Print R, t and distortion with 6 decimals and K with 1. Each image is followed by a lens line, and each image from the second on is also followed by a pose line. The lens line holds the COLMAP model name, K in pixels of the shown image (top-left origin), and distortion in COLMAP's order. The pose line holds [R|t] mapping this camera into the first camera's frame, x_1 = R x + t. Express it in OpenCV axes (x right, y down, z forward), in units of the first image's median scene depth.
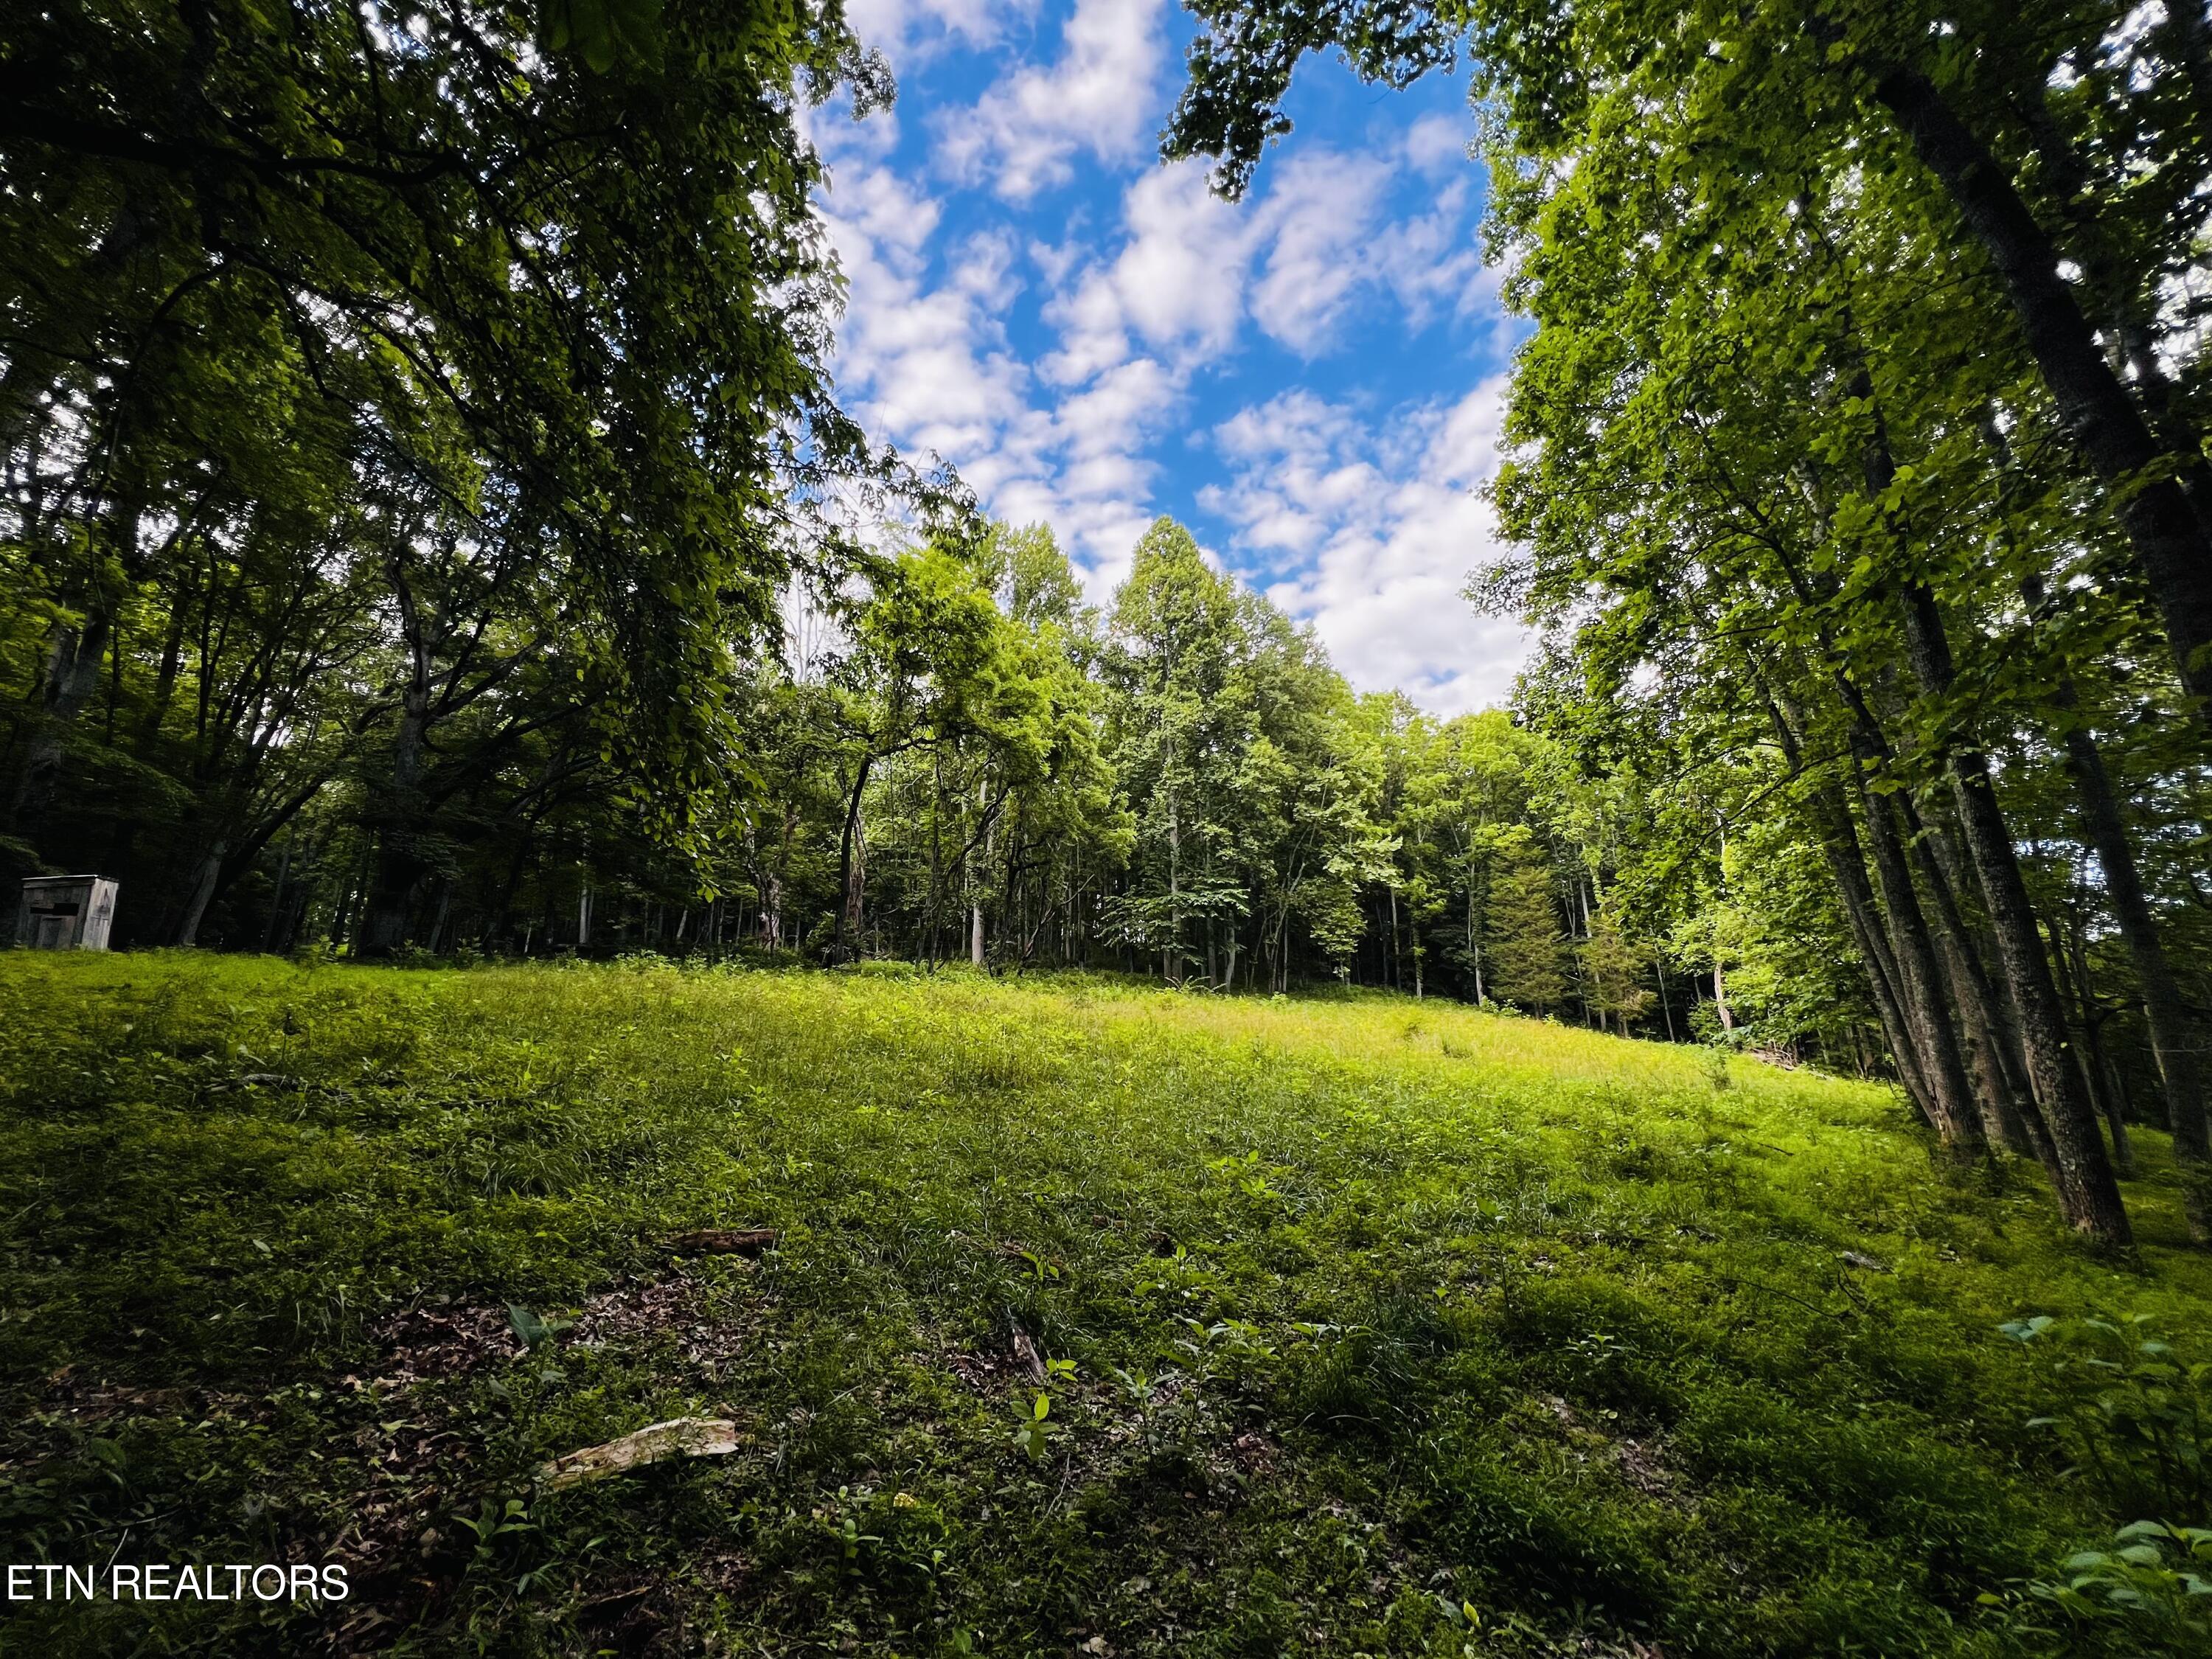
lens RADIAL K [[881.5, 0, 1101.6], [0, 881.5, 826.0], [0, 0, 1]] dist [-0.000327, -0.000466]
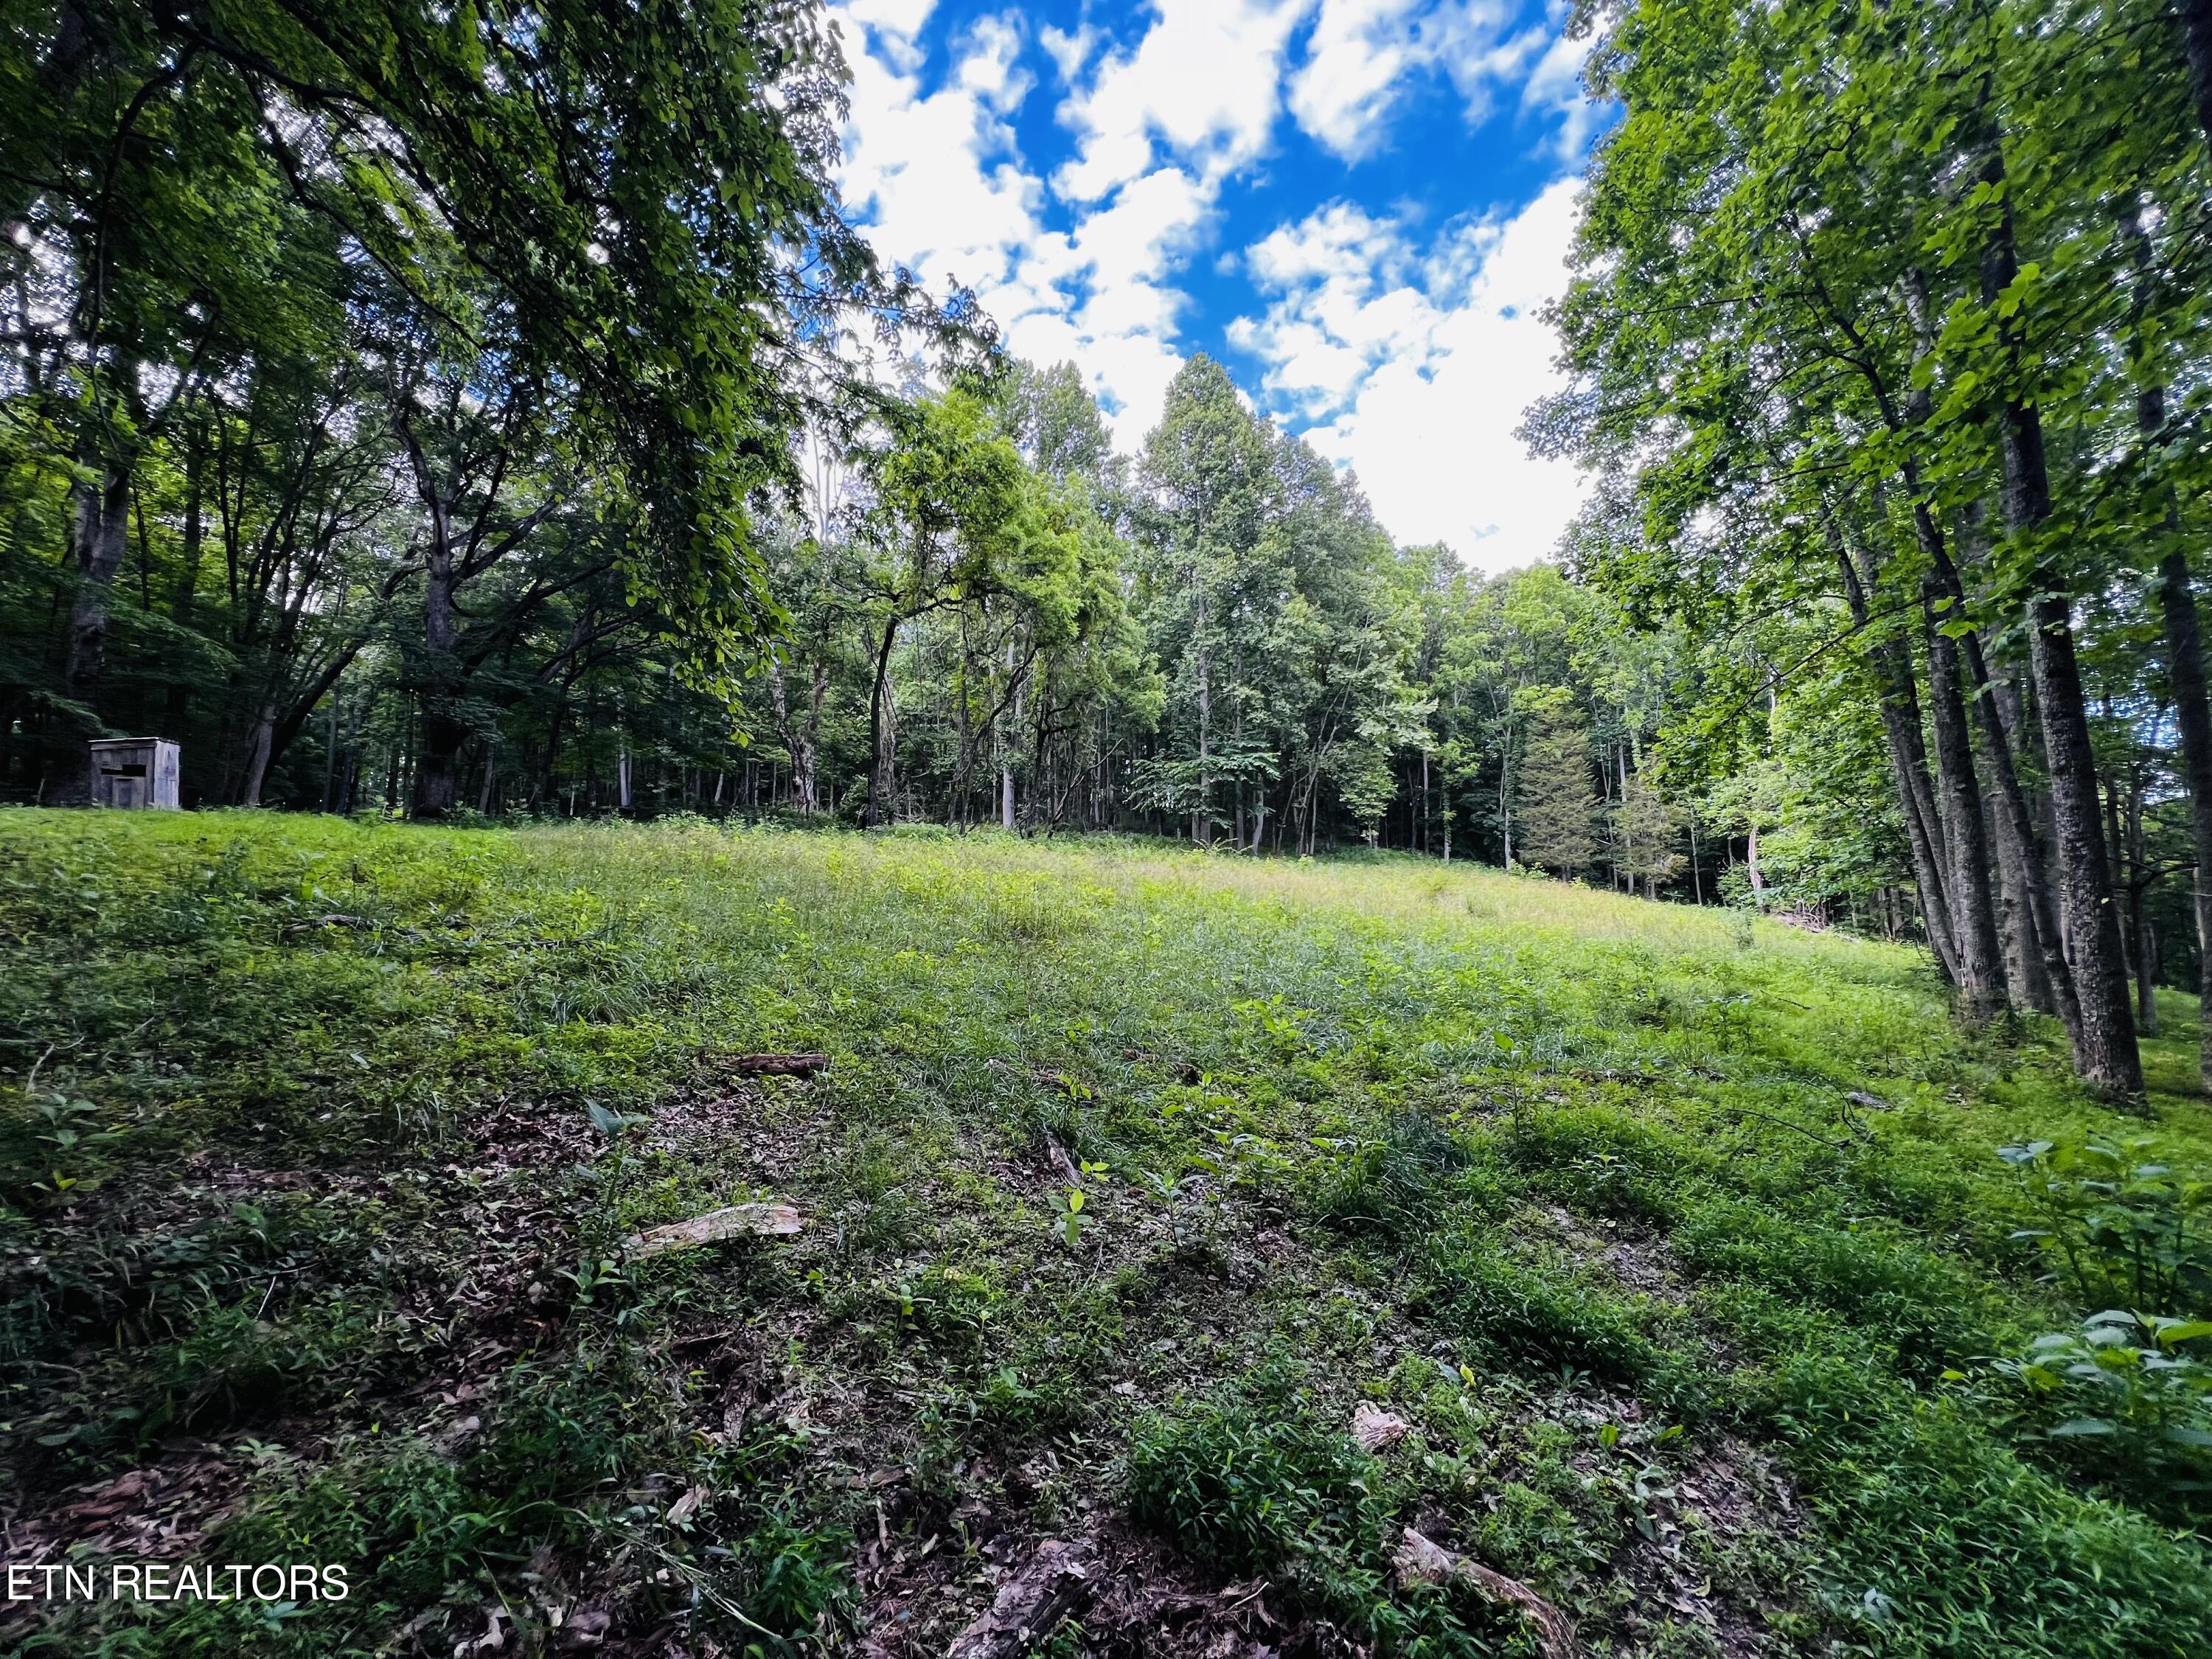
lens RADIAL K [[881.5, 0, 1101.6], [0, 881.5, 825.4], [0, 0, 1]] dist [-0.000327, -0.000466]
pose [[0.999469, 0.001525, -0.032563, -0.000319], [0.003395, 0.988603, 0.150505, 0.004501], [0.032422, -0.150536, 0.988073, -0.000181]]
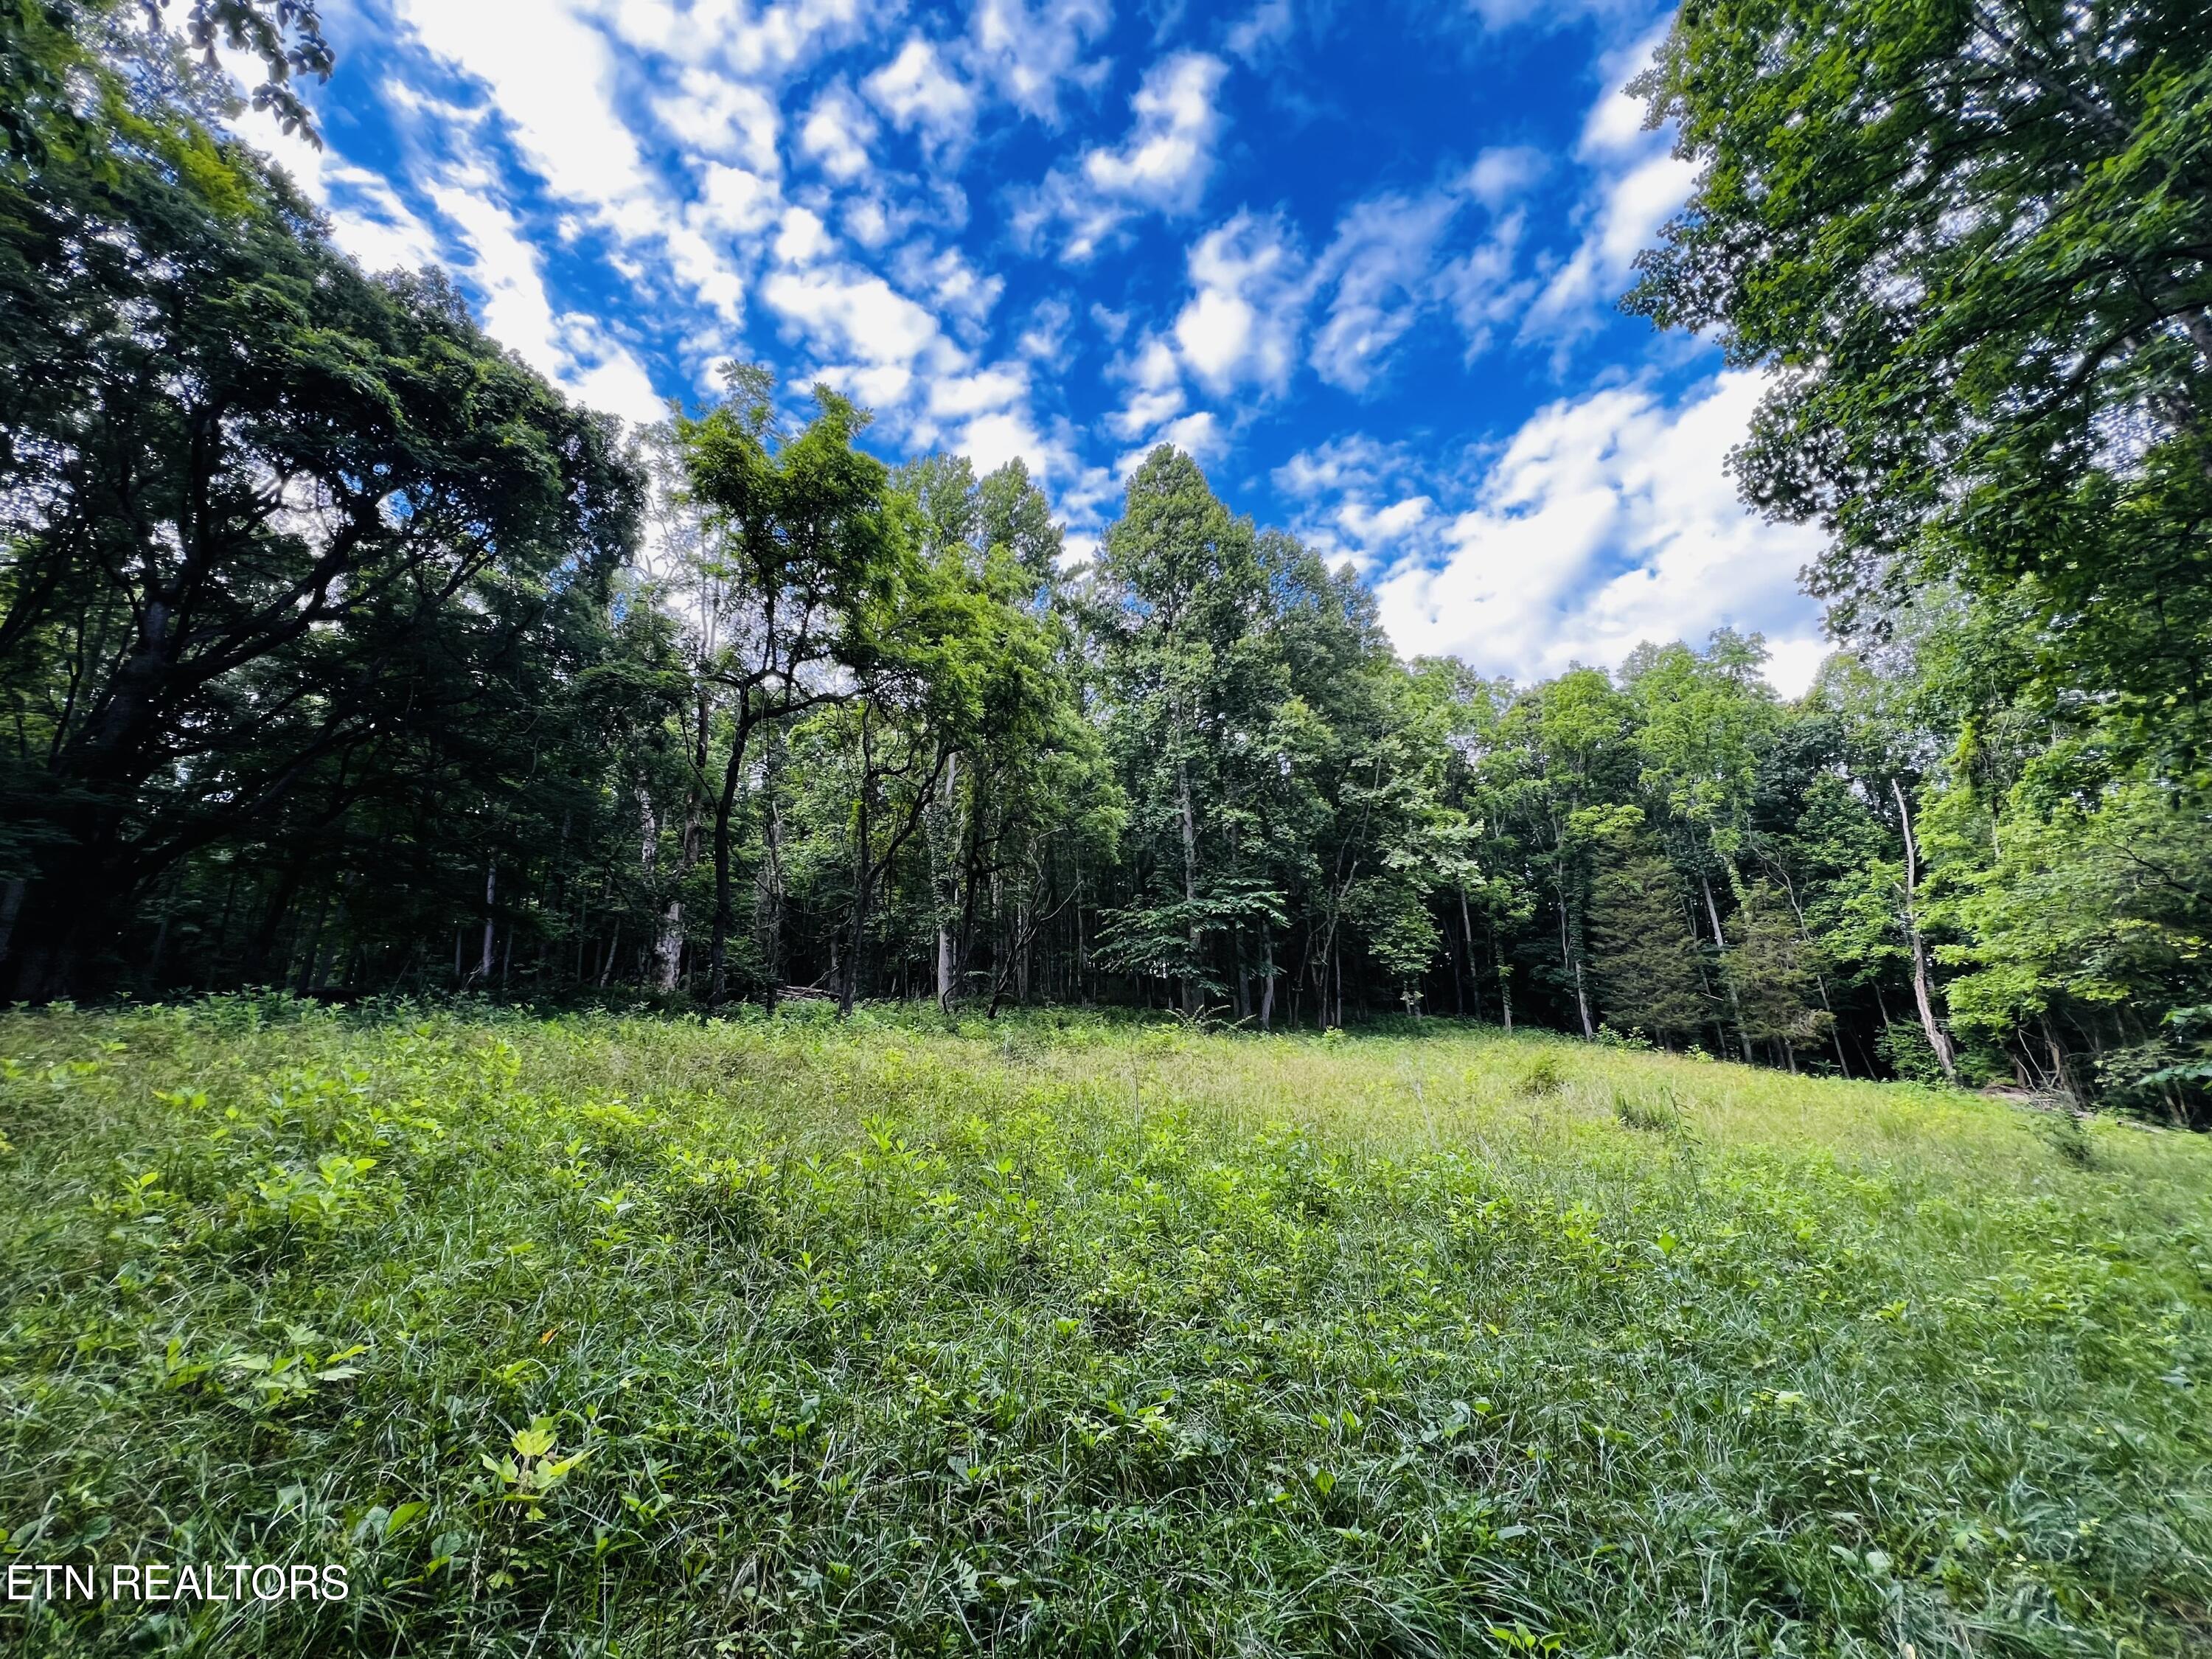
lens RADIAL K [[881.5, 0, 1105.0], [0, 881.5, 822.3], [0, 0, 1]] dist [-0.000327, -0.000466]
pose [[0.998432, -0.038973, -0.040189, 0.074995], [0.036939, 0.998057, -0.050169, 0.075717], [0.042066, 0.048605, 0.997932, 0.390297]]
